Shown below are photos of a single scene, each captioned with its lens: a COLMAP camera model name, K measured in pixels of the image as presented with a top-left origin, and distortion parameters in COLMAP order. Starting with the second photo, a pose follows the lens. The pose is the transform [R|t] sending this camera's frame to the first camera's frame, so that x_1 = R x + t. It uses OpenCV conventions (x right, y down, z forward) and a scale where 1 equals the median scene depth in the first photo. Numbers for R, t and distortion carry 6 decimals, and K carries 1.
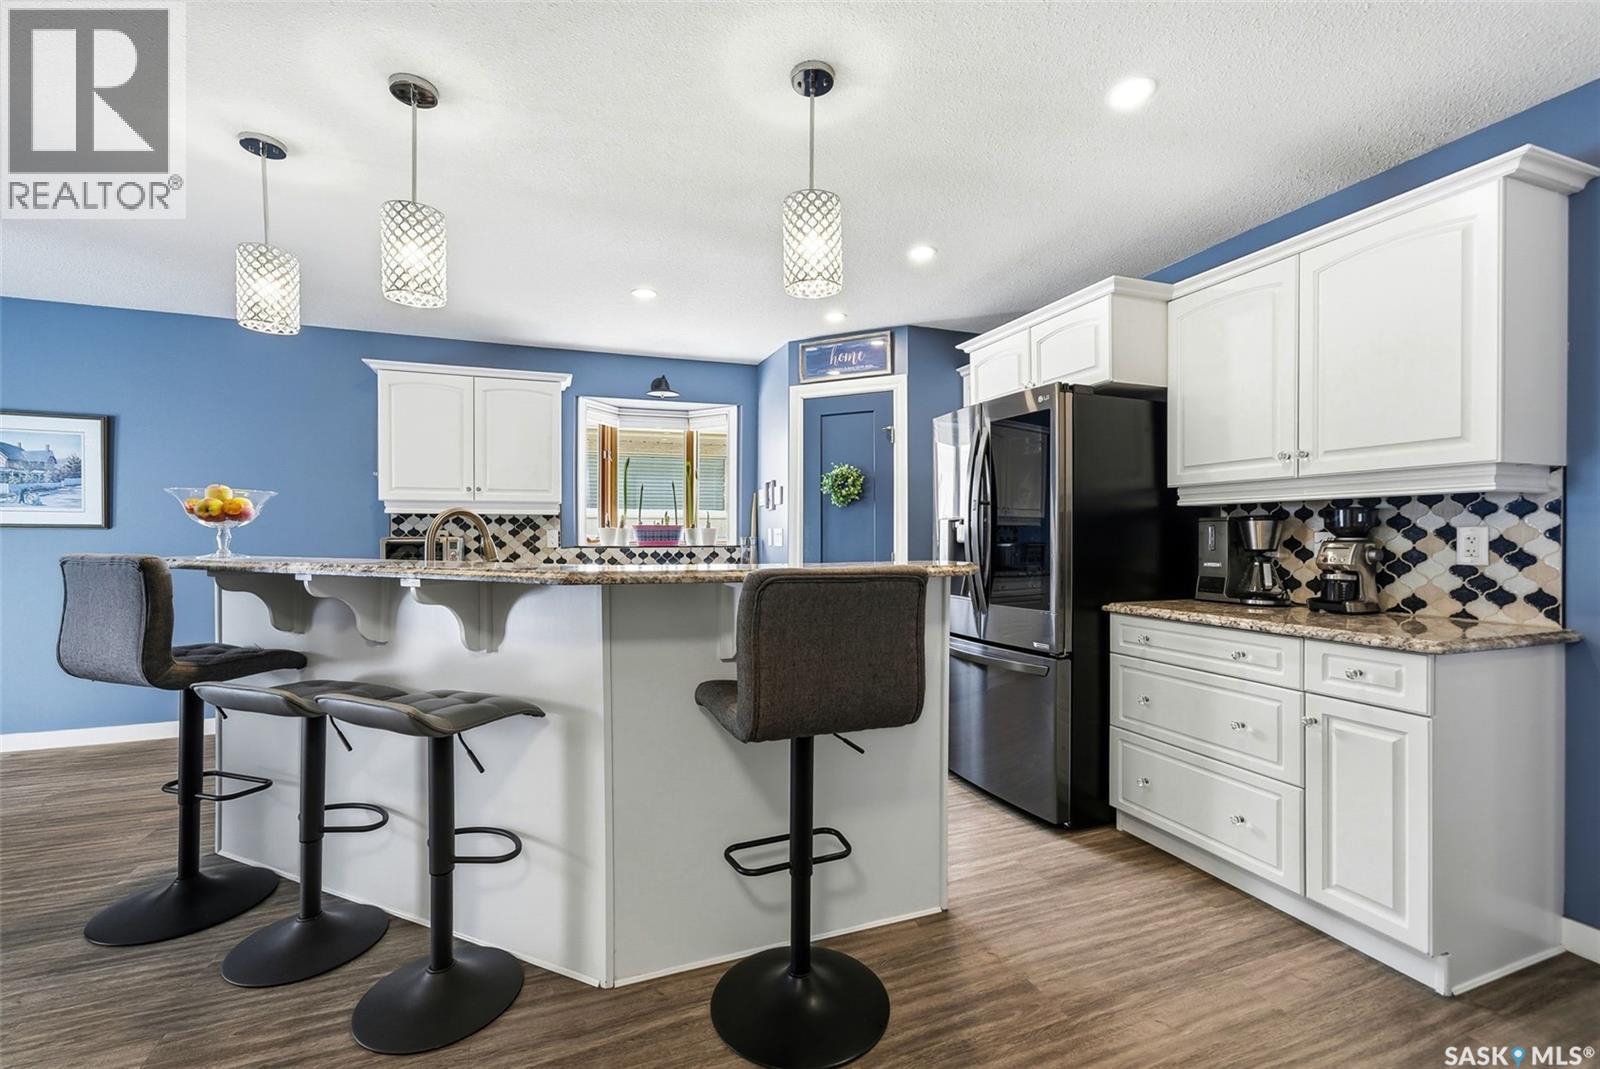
lens RADIAL K [[656.0, 0, 789.6], [0, 656.0, 535.1], [0, 0, 1]] dist [-0.001663, 0.000305]
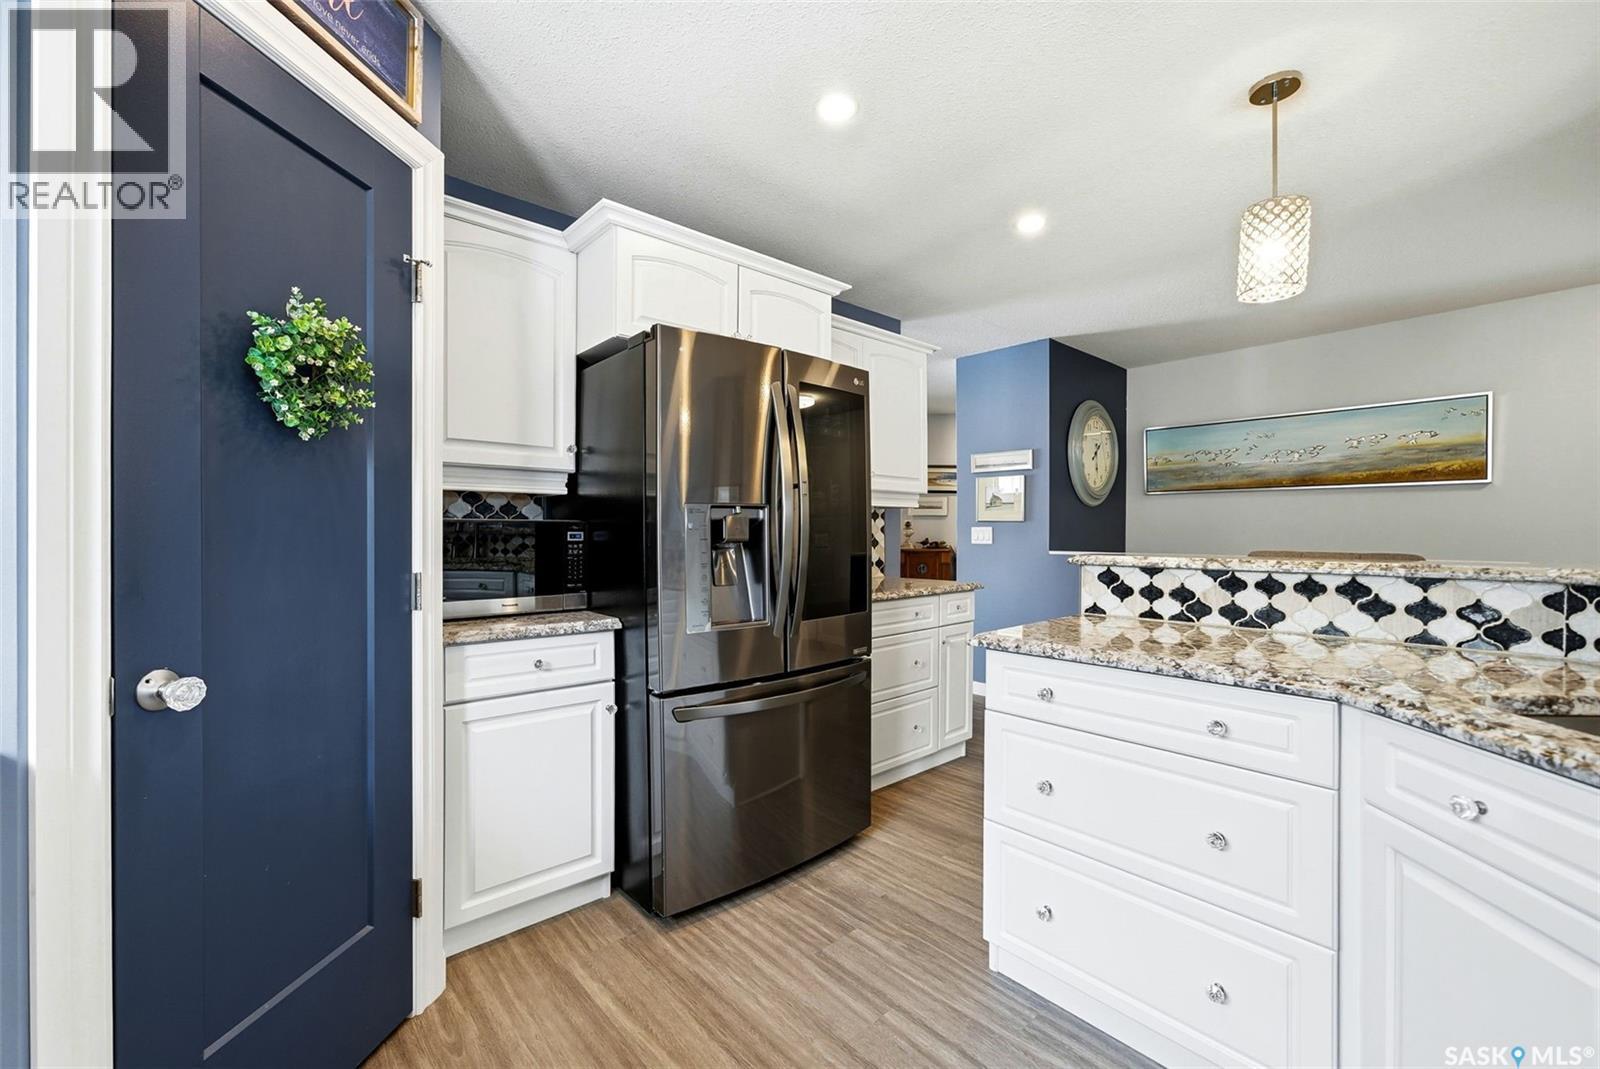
lens RADIAL K [[656.0, 0, 796.2], [0, 656.0, 535.4], [0, 0, 1]] dist [-0.001663, 0.000305]
pose [[-0.357240, -0.005524, 0.933996, -0.578254], [-0.002561, 0.999985, 0.004935, 0.005282], [-0.934009, -0.000630, -0.357249, 1.799018]]
